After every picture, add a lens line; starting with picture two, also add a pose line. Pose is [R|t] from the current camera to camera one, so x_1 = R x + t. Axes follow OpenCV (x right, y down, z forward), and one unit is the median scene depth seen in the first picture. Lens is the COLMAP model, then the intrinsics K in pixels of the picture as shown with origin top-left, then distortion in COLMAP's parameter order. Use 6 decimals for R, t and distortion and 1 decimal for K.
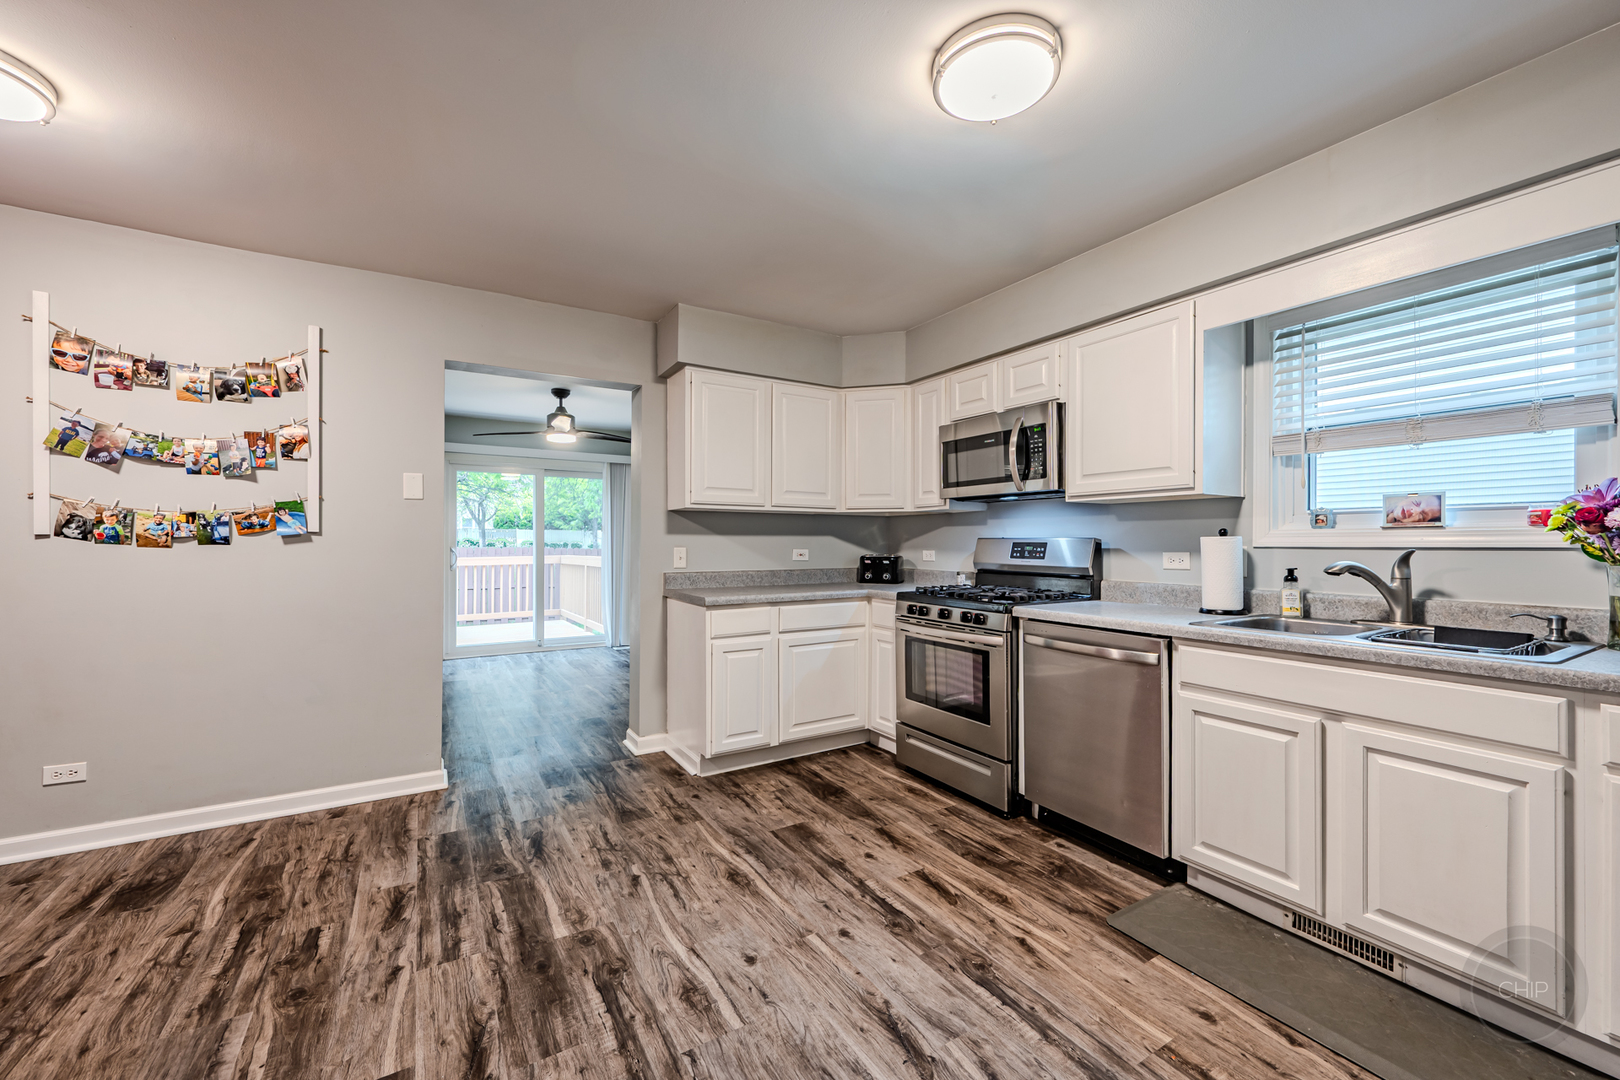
lens RADIAL K [[642.1, 0, 819.0], [0, 642.1, 544.4], [0, 0, 1]] dist [0.000549, 0.000794]
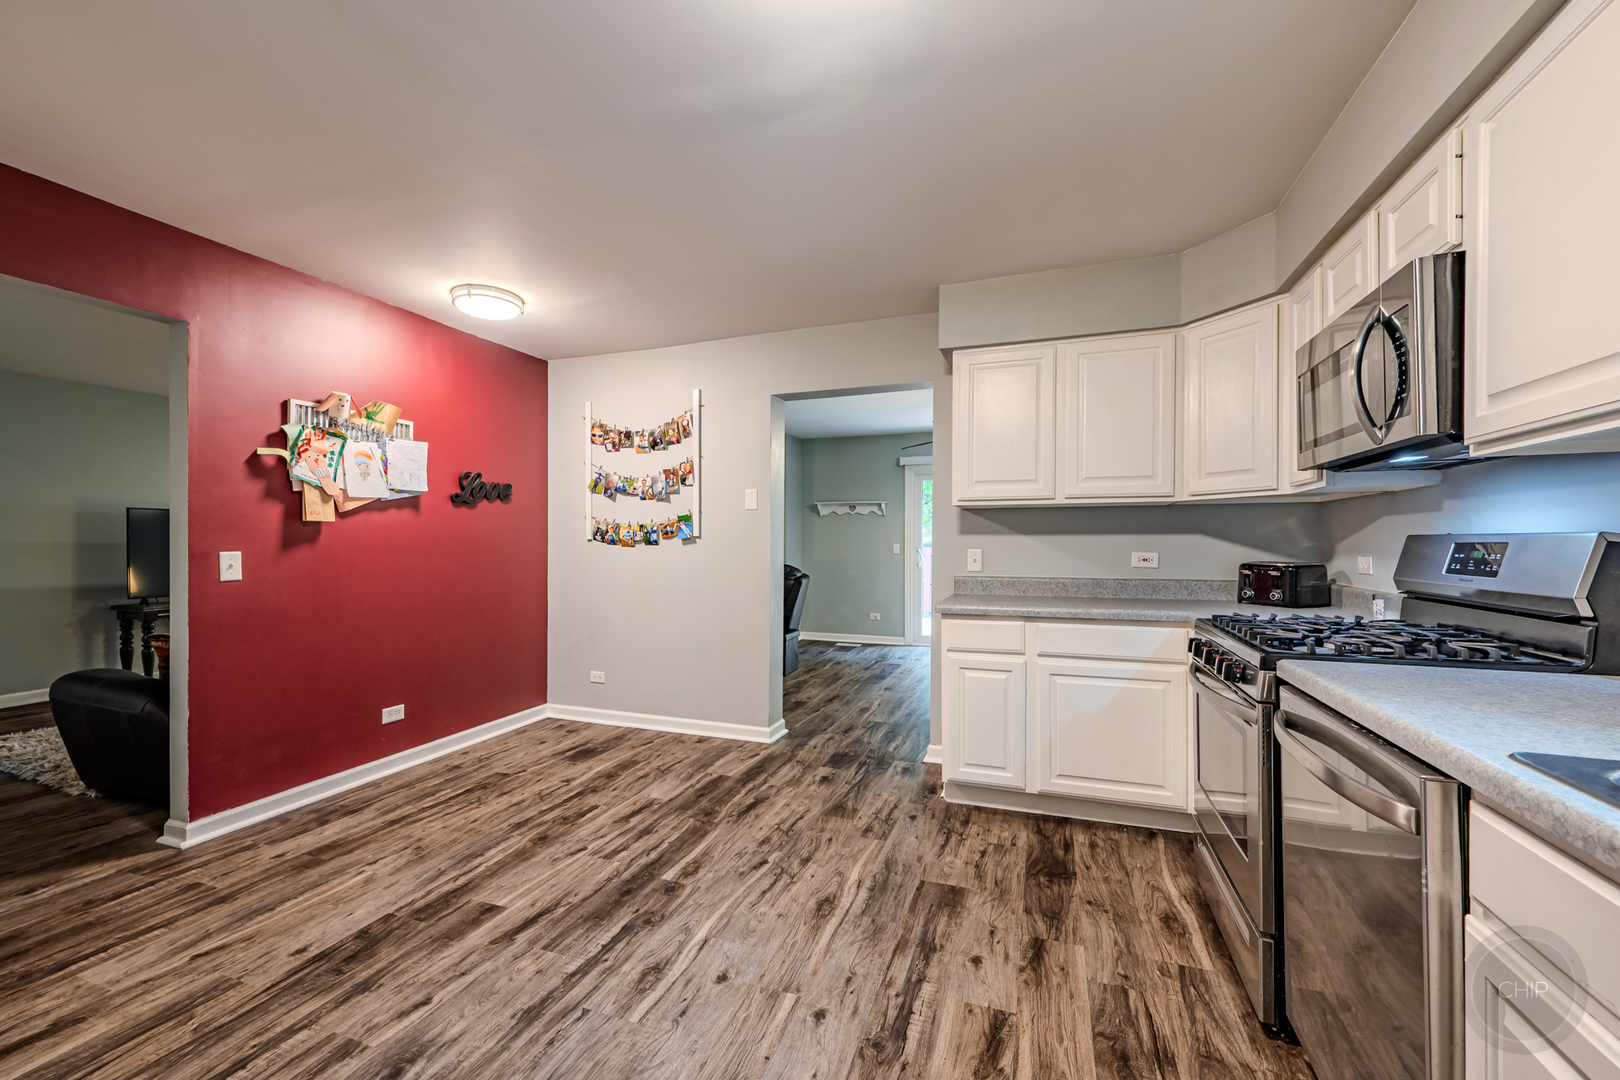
lens RADIAL K [[642.1, 0, 814.3], [0, 642.1, 544.7], [0, 0, 1]] dist [0.000549, 0.000794]
pose [[0.621015, 0.000684, -0.783799, 0.520629], [-0.001614, 0.999999, -0.000406, -0.000636], [0.783797, 0.001518, 0.621015, 0.364222]]
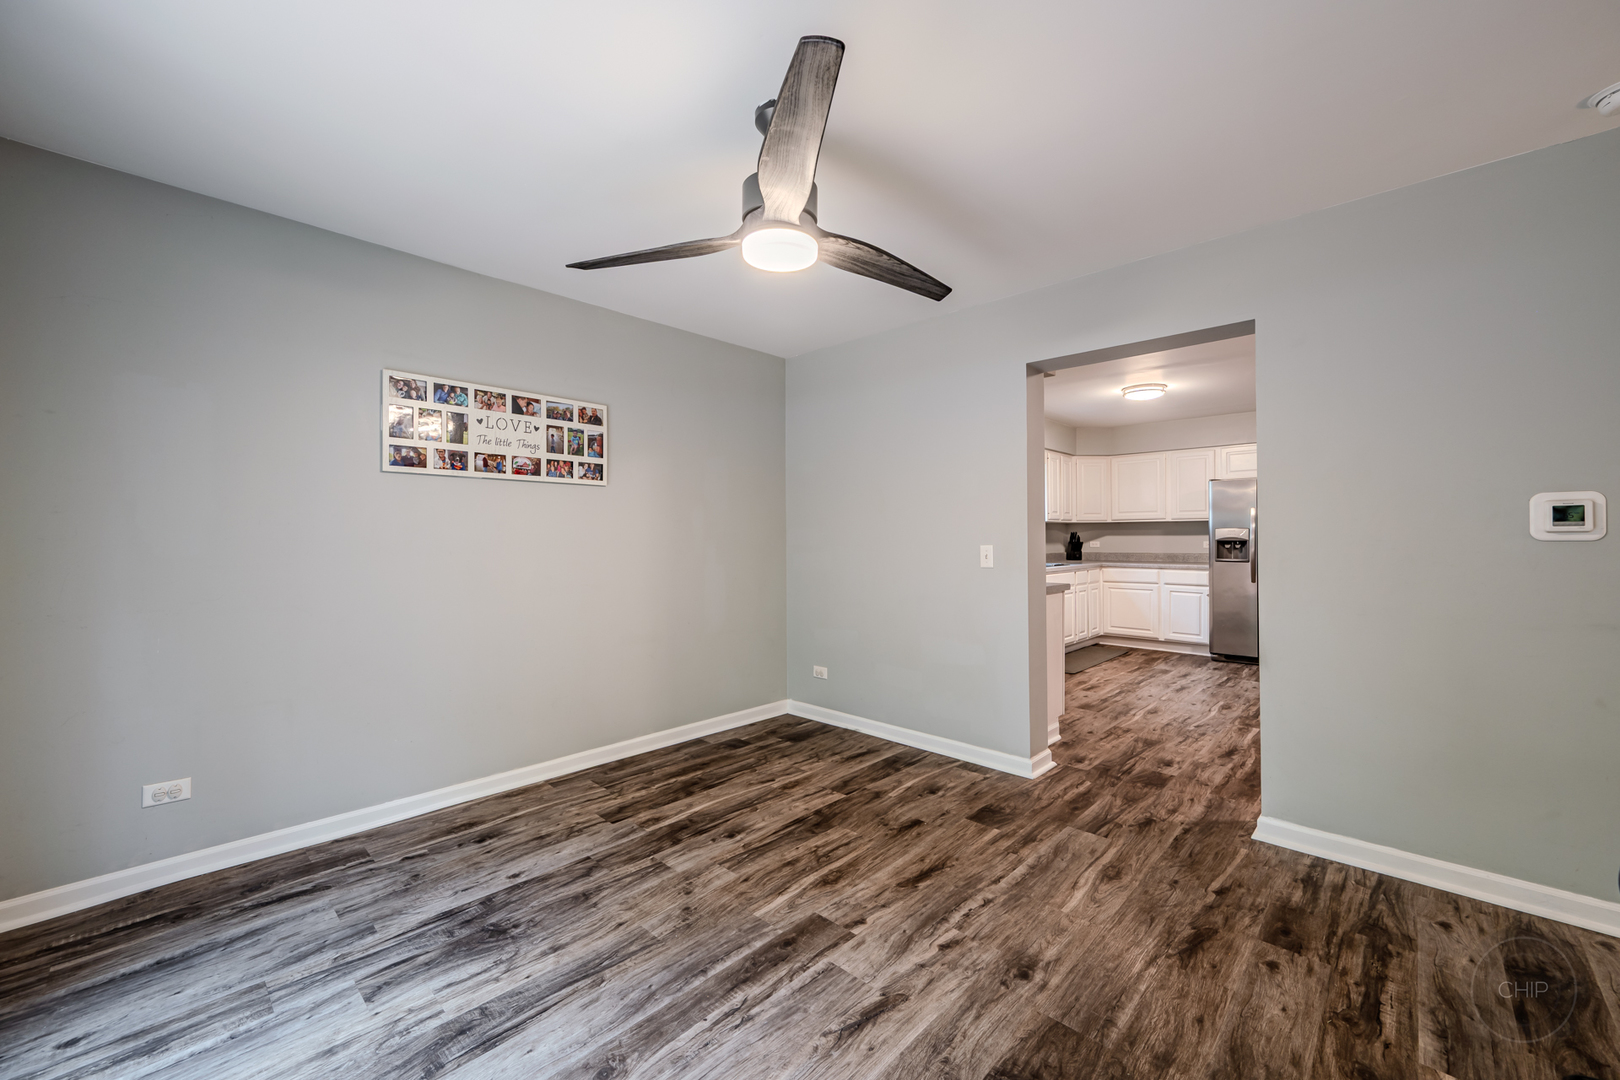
lens RADIAL K [[642.1, 0, 813.2], [0, 642.1, 534.4], [0, 0, 1]] dist [0.000549, 0.000794]
pose [[-0.258667, 0.000555, 0.965966, -1.531488], [0.006172, 0.999980, 0.001078, -0.020231], [-0.965947, 0.006241, -0.258665, 2.197320]]
